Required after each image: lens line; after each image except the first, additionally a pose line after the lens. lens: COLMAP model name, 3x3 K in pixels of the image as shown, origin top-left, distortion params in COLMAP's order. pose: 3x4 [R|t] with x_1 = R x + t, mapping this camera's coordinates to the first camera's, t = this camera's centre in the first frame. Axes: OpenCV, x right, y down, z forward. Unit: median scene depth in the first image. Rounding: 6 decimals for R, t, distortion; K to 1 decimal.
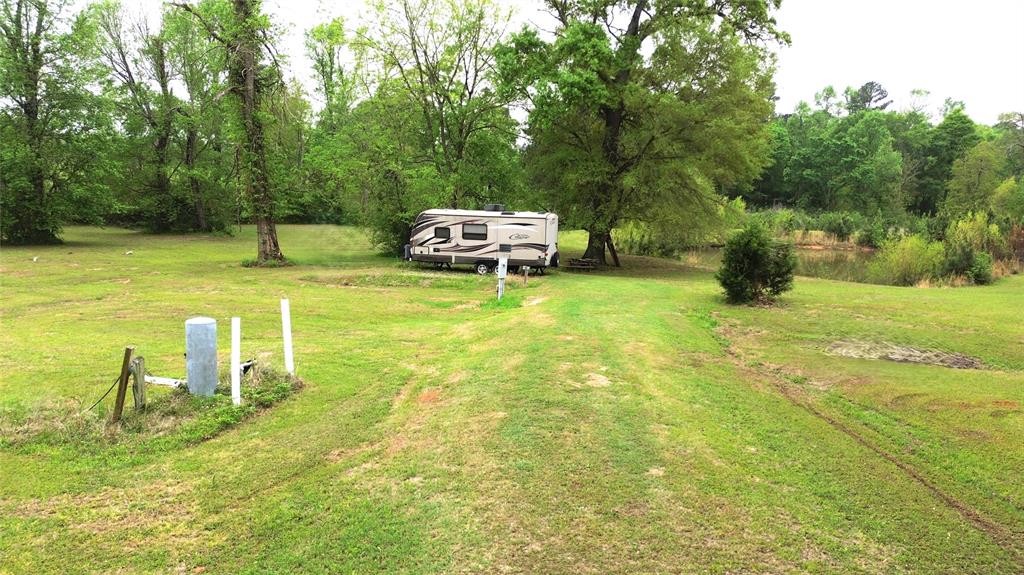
lens RADIAL K [[732.8, 0, 510.9], [0, 732.8, 295.8], [0, 0, 1]] dist [0.068451, -0.054561]
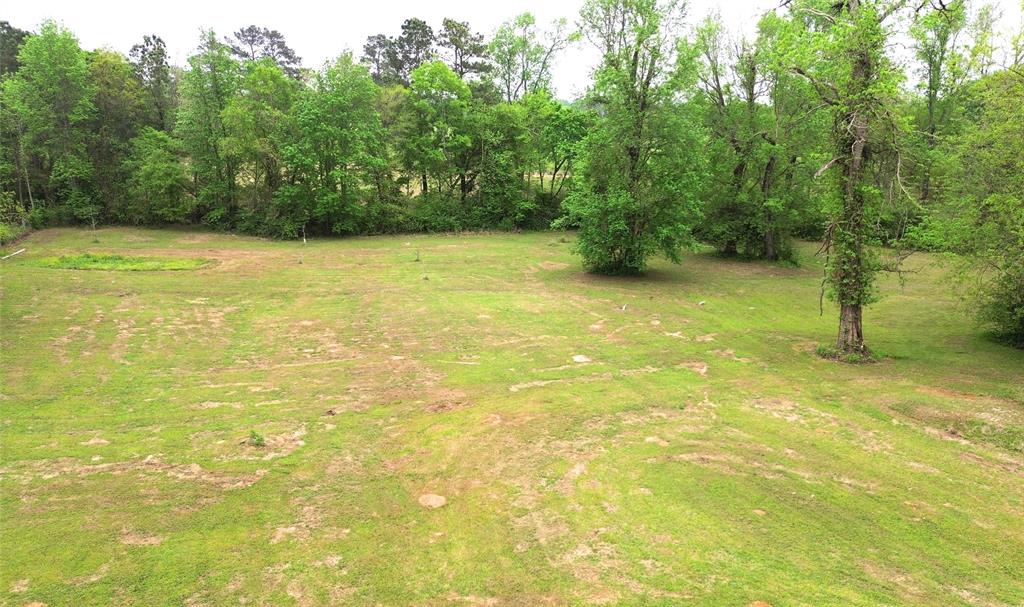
lens RADIAL K [[778.4, 0, 536.0], [0, 778.4, 306.3], [0, 0, 1]] dist [0.069115, -0.054874]
pose [[0.788858, 0.137305, -0.599041, -0.058825], [-0.100917, 0.990433, 0.094122, -0.130068], [0.606234, -0.013796, 0.795167, 0.026618]]
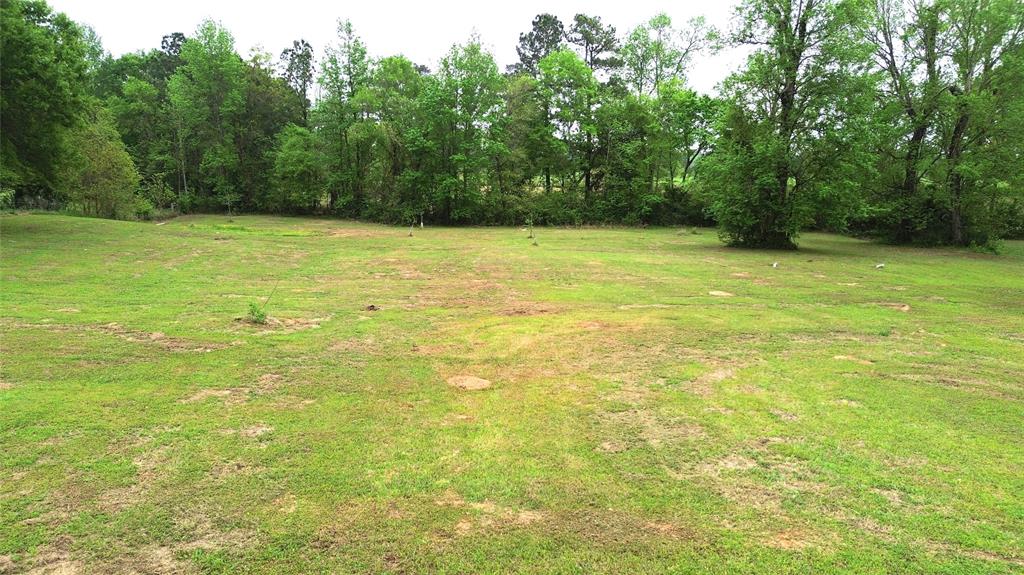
lens RADIAL K [[732.8, 0, 504.2], [0, 732.8, 290.8], [0, 0, 1]] dist [0.068451, -0.054561]
pose [[0.638582, 0.109223, -0.761763, -0.167449], [-0.127853, 0.991178, 0.034938, -0.008788], [0.758859, 0.075083, 0.646913, 0.196243]]
